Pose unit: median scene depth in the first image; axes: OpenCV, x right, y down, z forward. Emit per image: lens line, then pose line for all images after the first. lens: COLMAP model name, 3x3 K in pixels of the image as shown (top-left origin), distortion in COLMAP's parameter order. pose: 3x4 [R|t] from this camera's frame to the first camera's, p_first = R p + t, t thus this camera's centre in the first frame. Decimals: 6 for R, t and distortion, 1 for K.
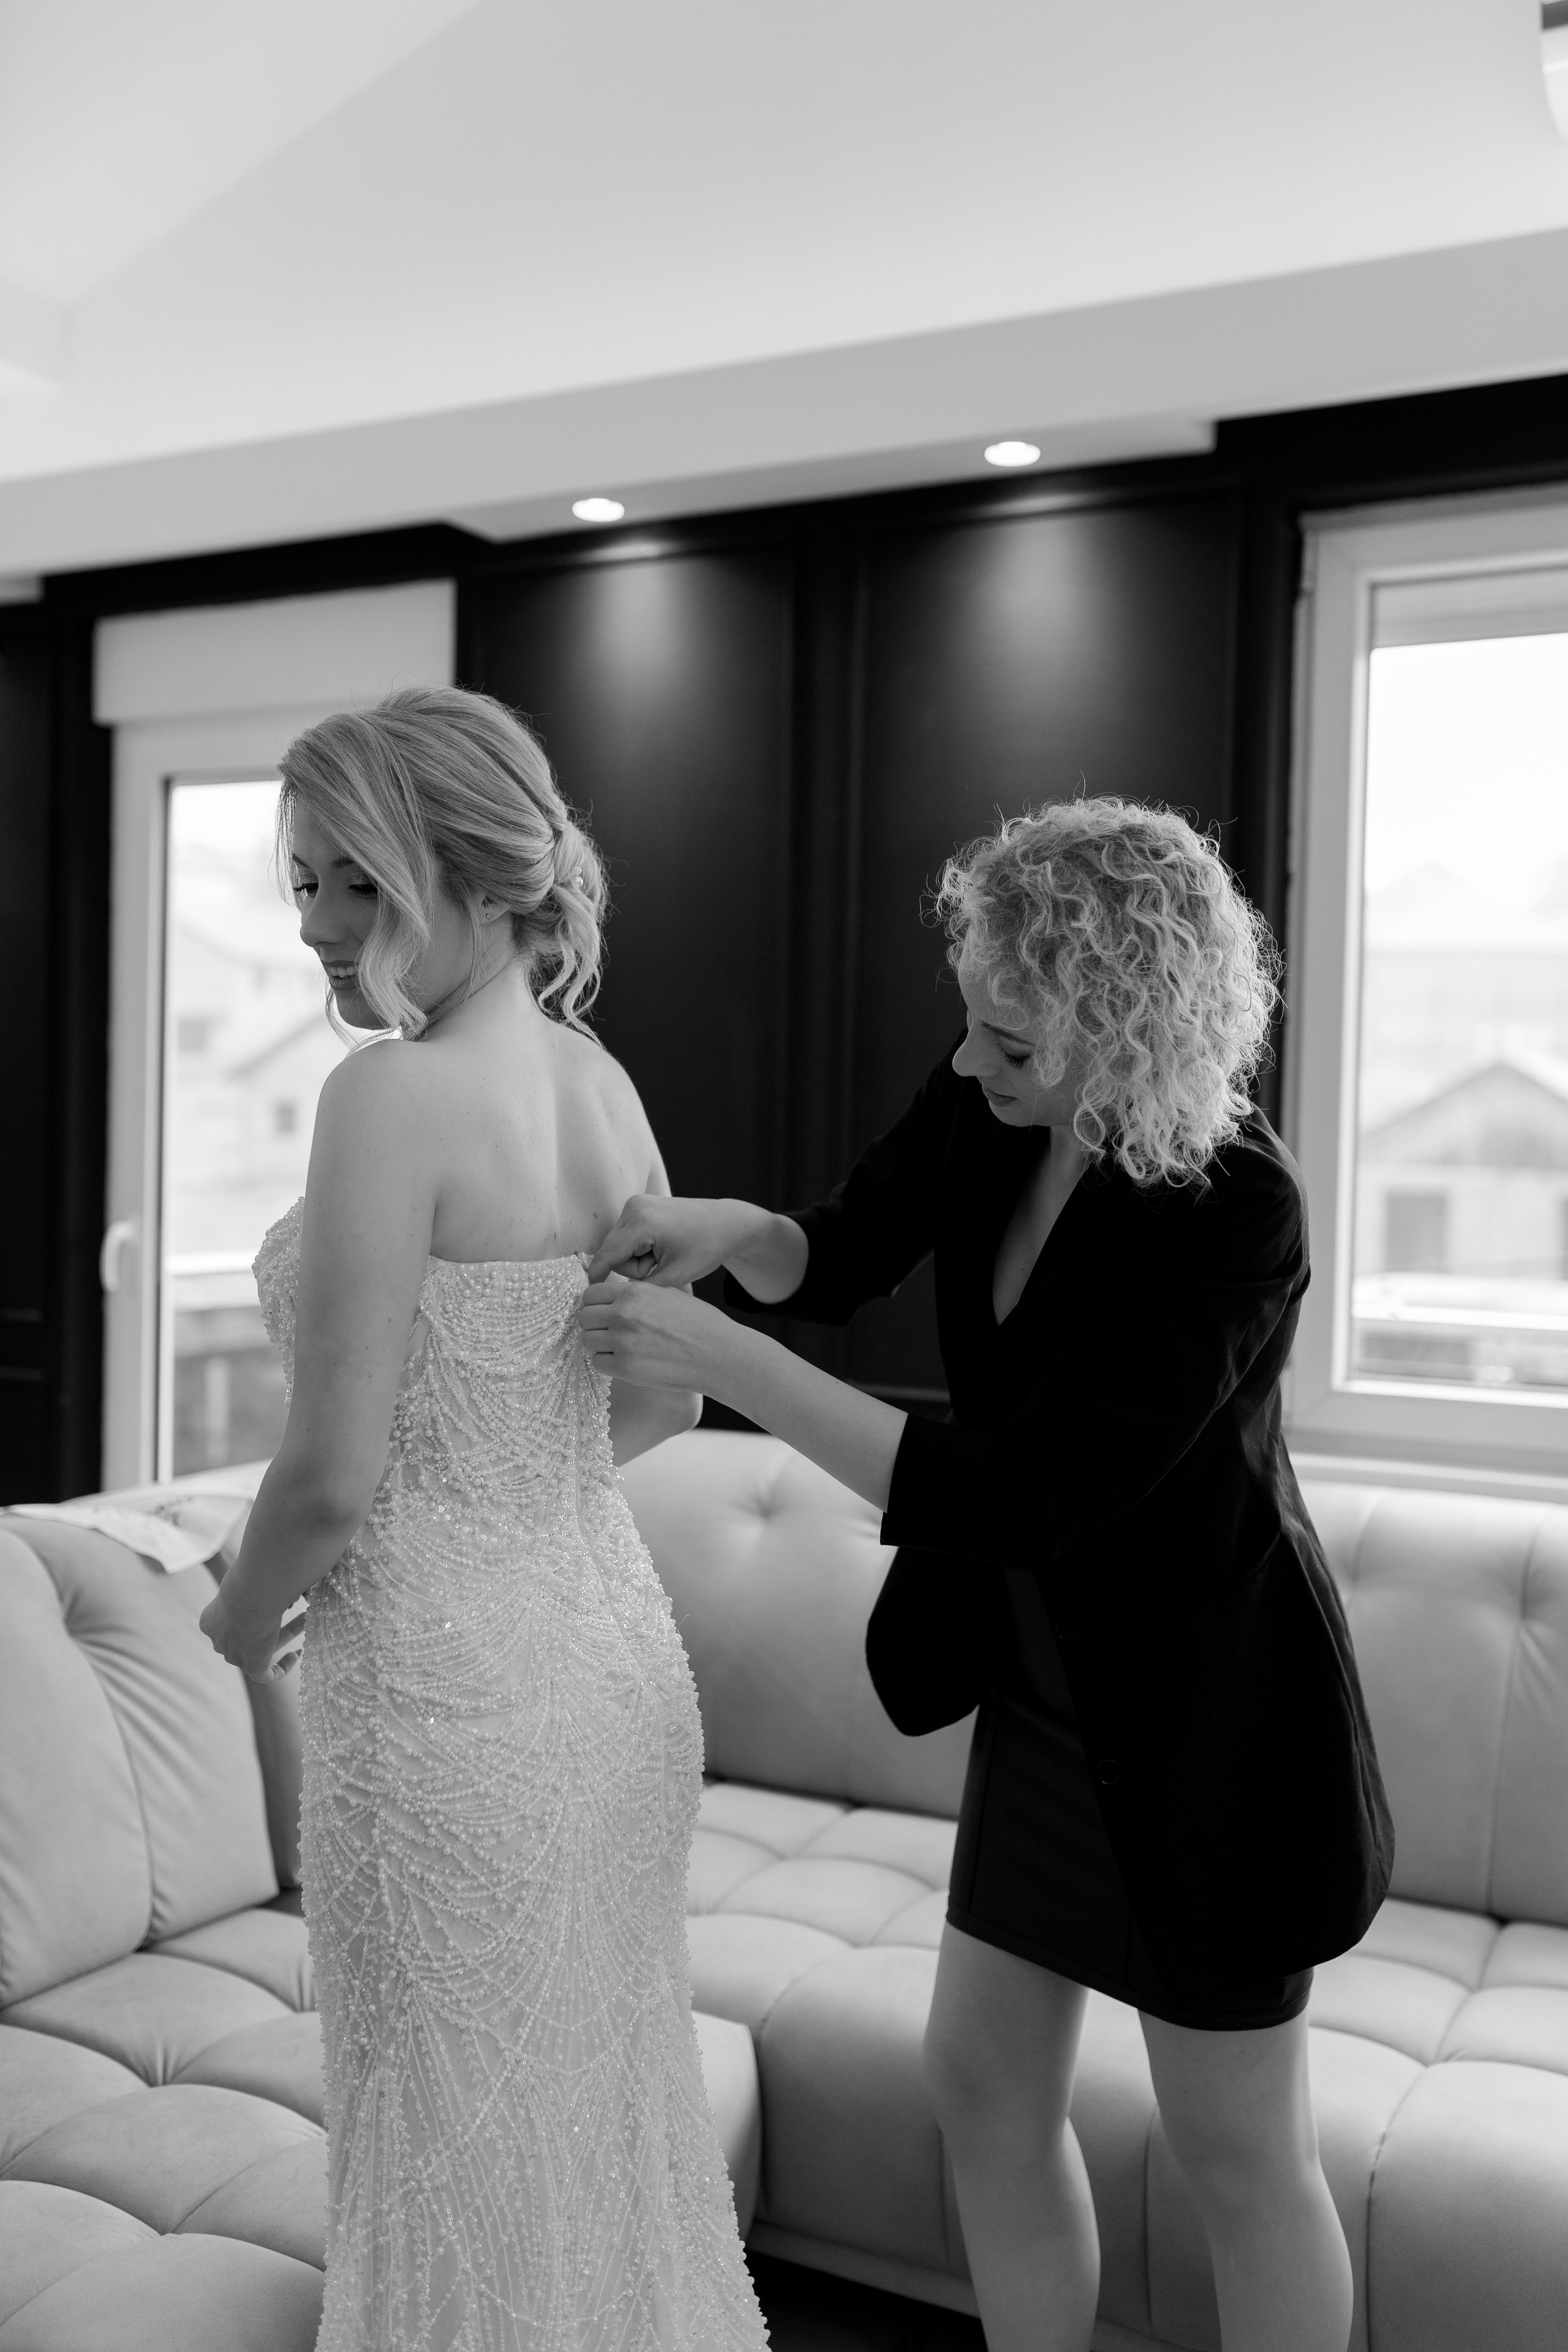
lens RADIAL K [[2358.1, 0, 807.3], [0, 2358.1, 1161.8], [0, 0, 1]] dist [0.007894, 0.000000]
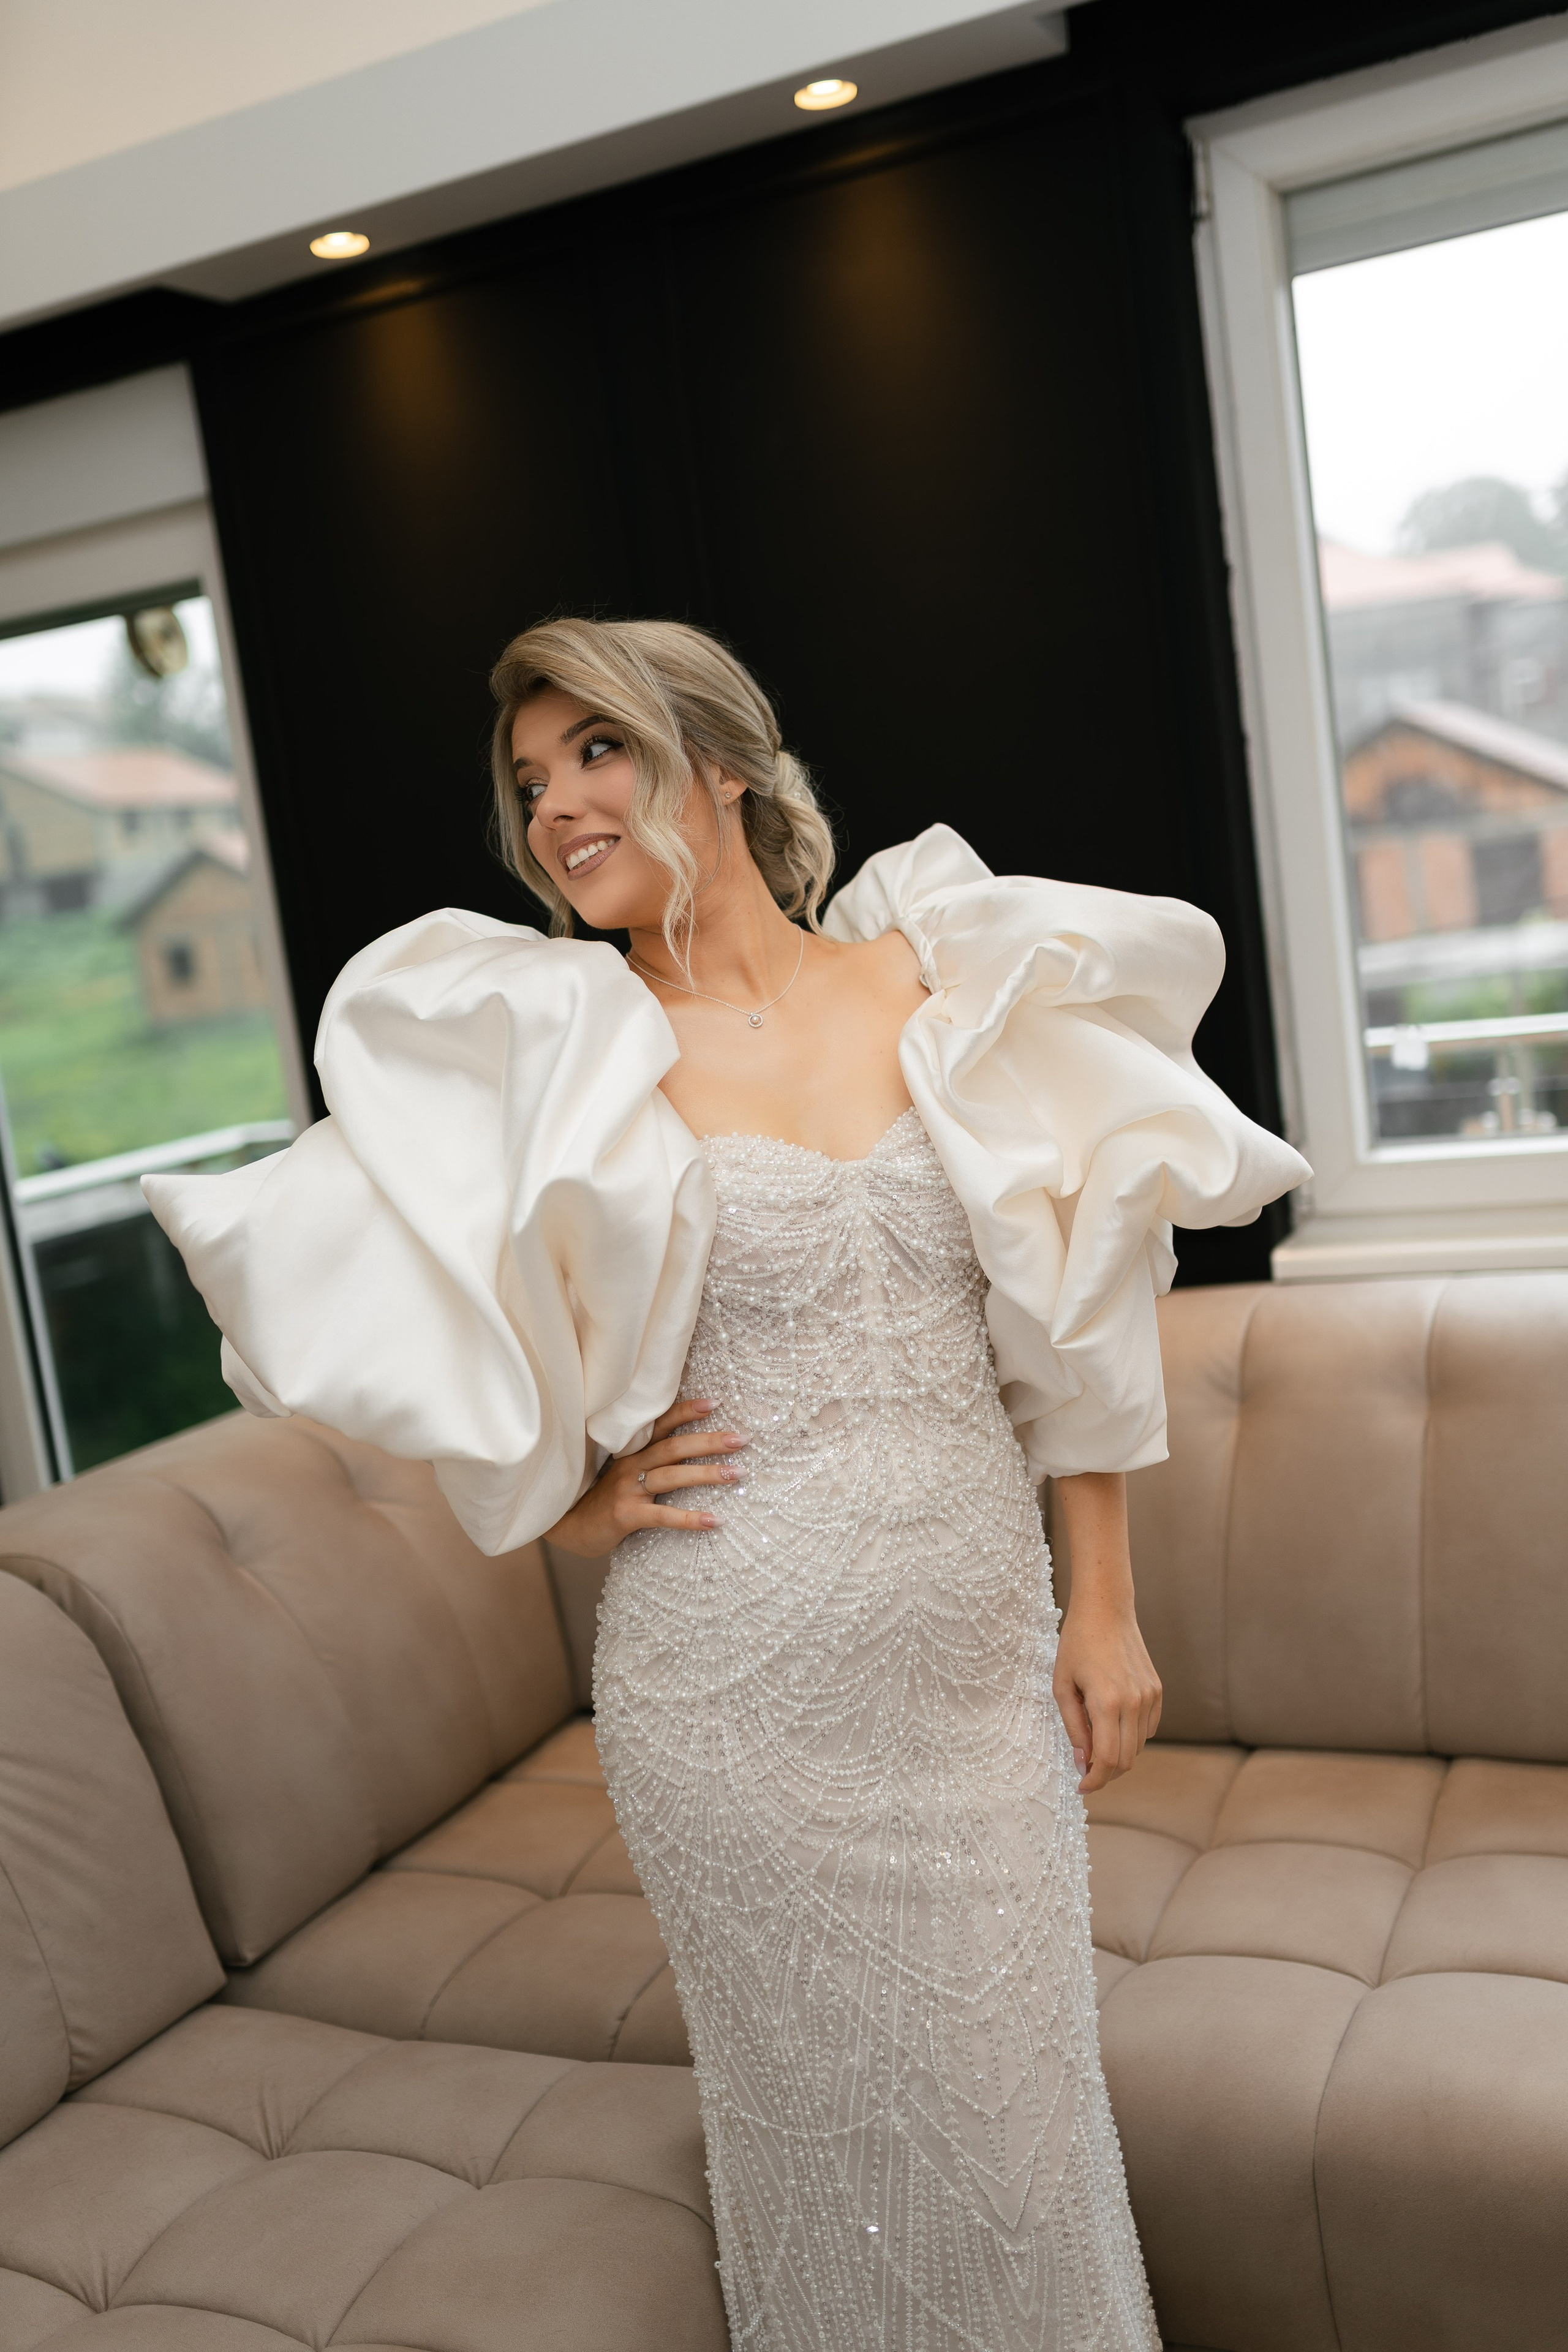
lens RADIAL K [[2358.1, 0, 816.6], [0, 2358.1, 1167.6], [0, 0, 1]] dist [0.007894, 0.000000]
pose [[0.987267, -0.157232, 0.024121, 0.006014], [0.153721, 0.982025, 0.109530, -0.026416], [-0.040909, -0.104427, 0.993691, 0.151882]]
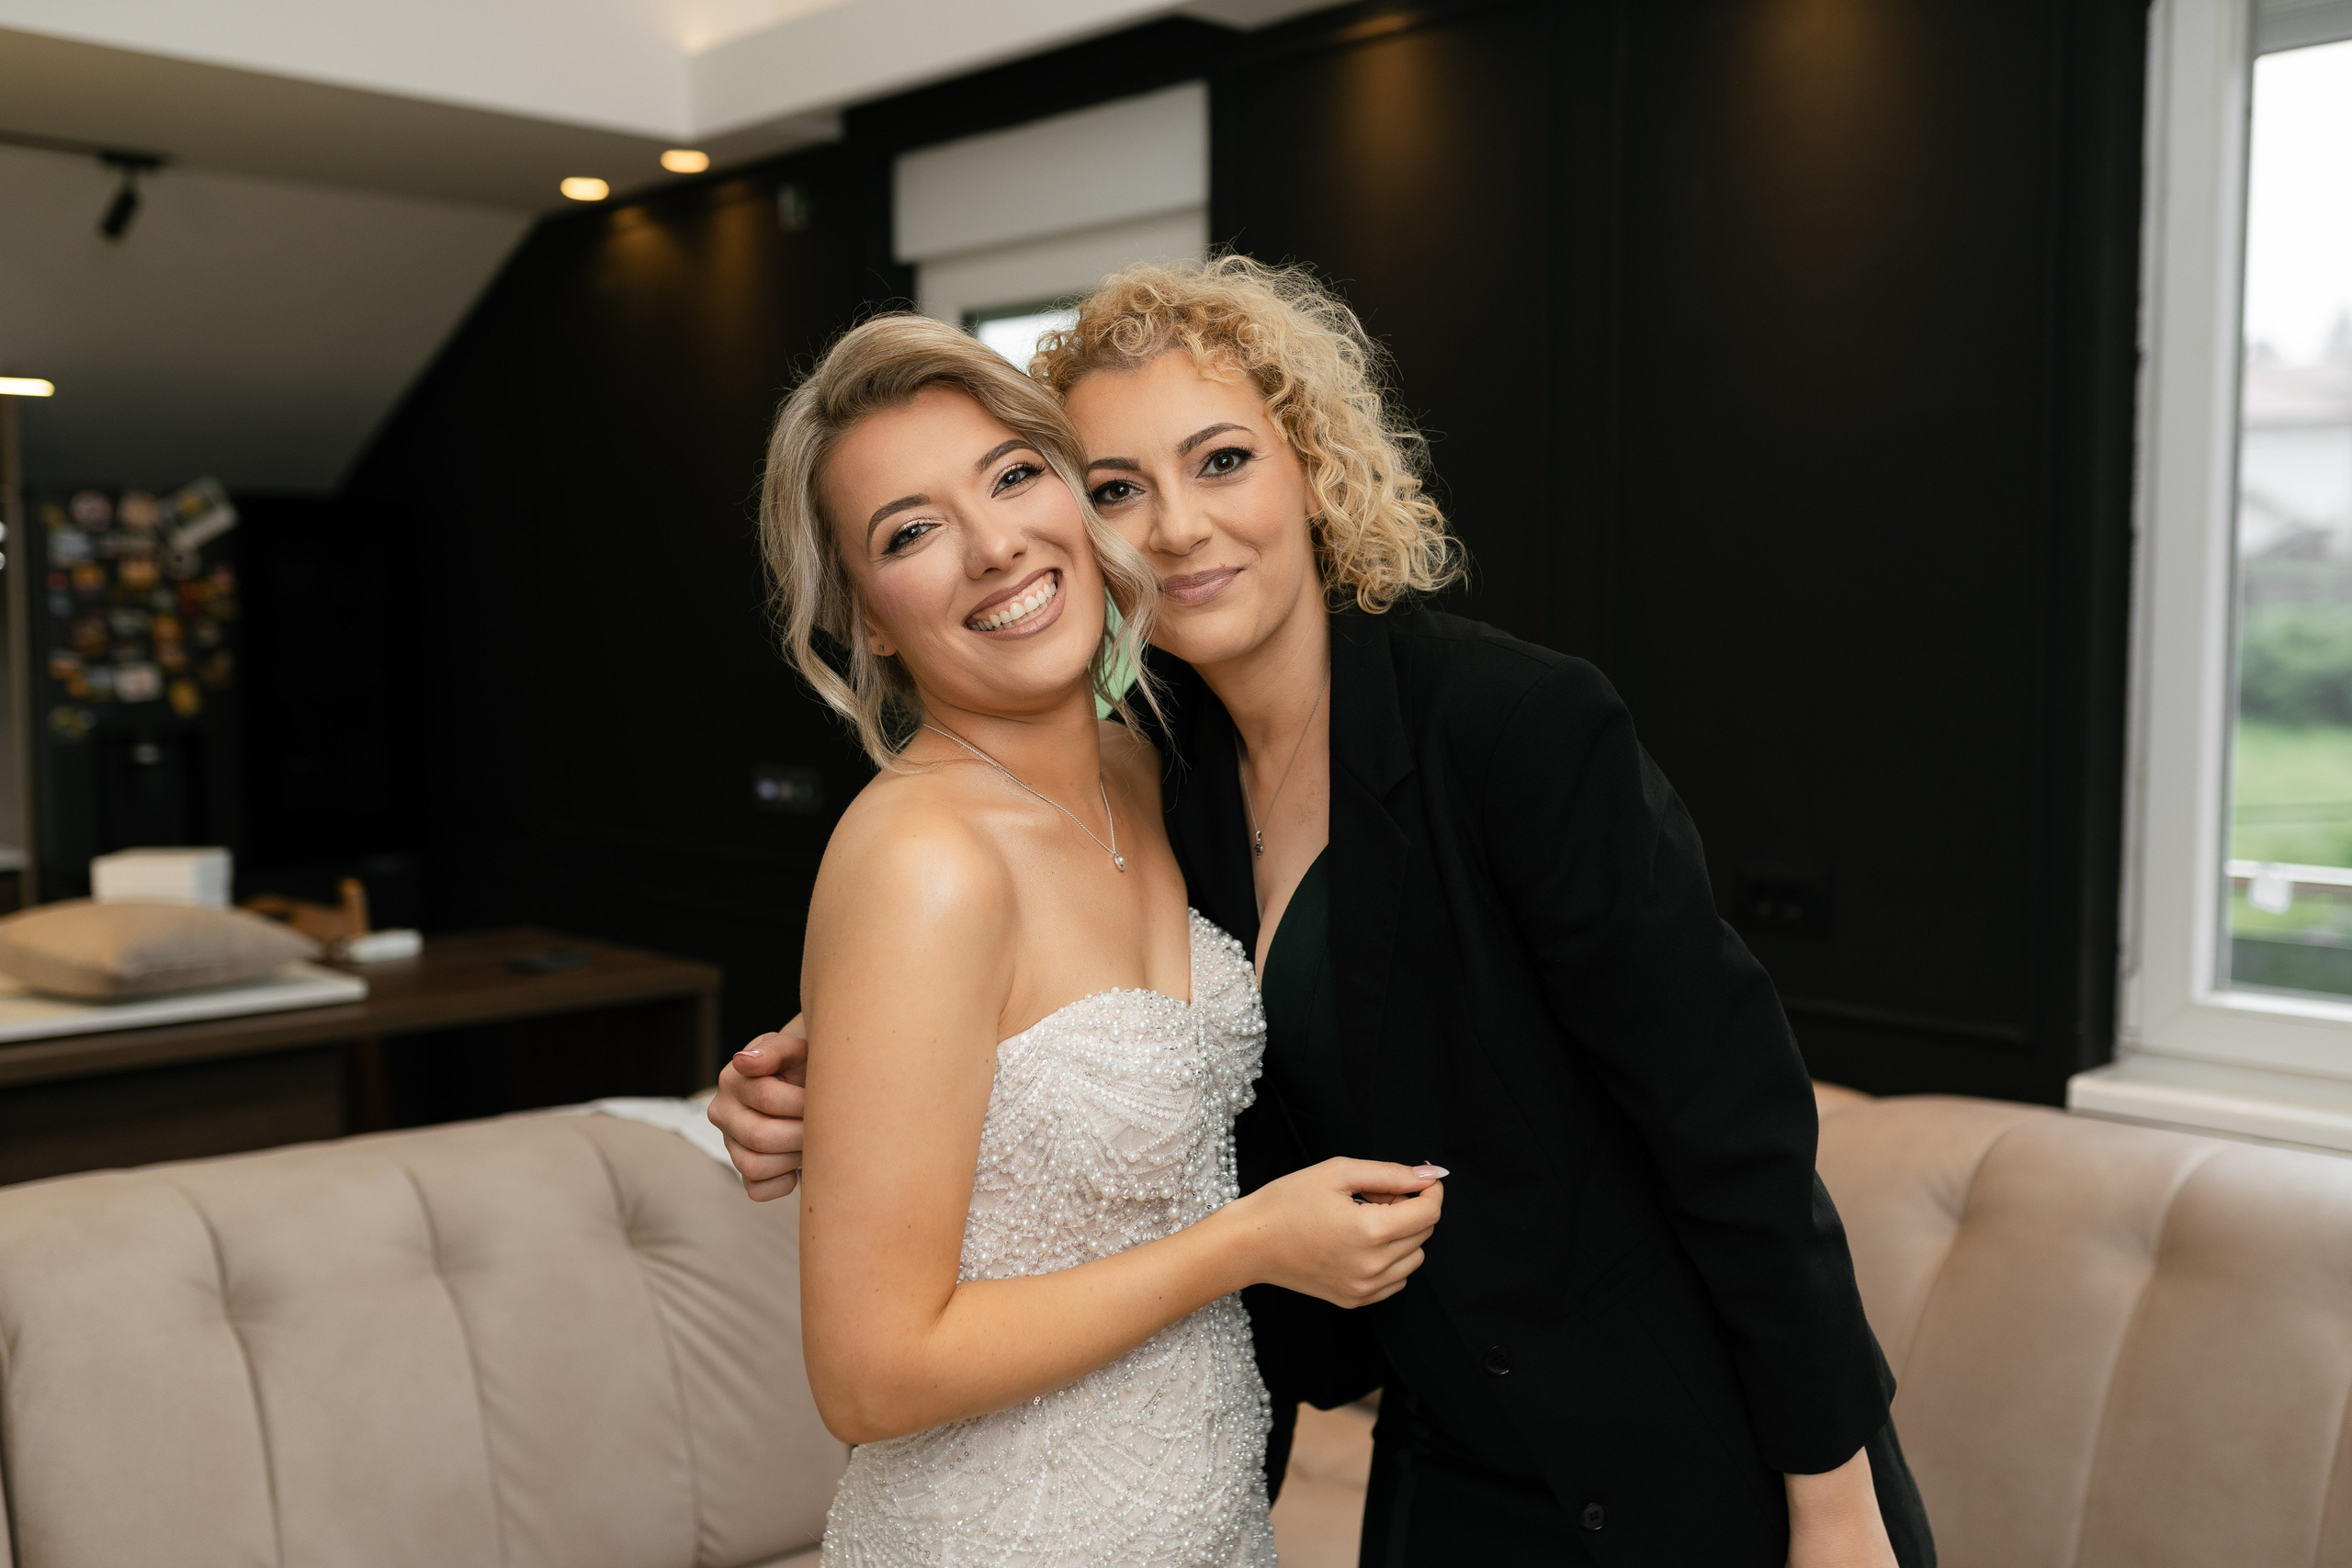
lens RADIAL K [[2357.9, 0, 1153.2], [0, 2357.9, 787.0], [0, 0, 1]] dist [0.007894, 0.000000]
pose [[0.947262, 0.000586, -0.320460, 0.146003], [0.015462, 0.998750, 0.047532, -0.019440], [0.320088, -0.049980, 0.946069, 0.137163]]
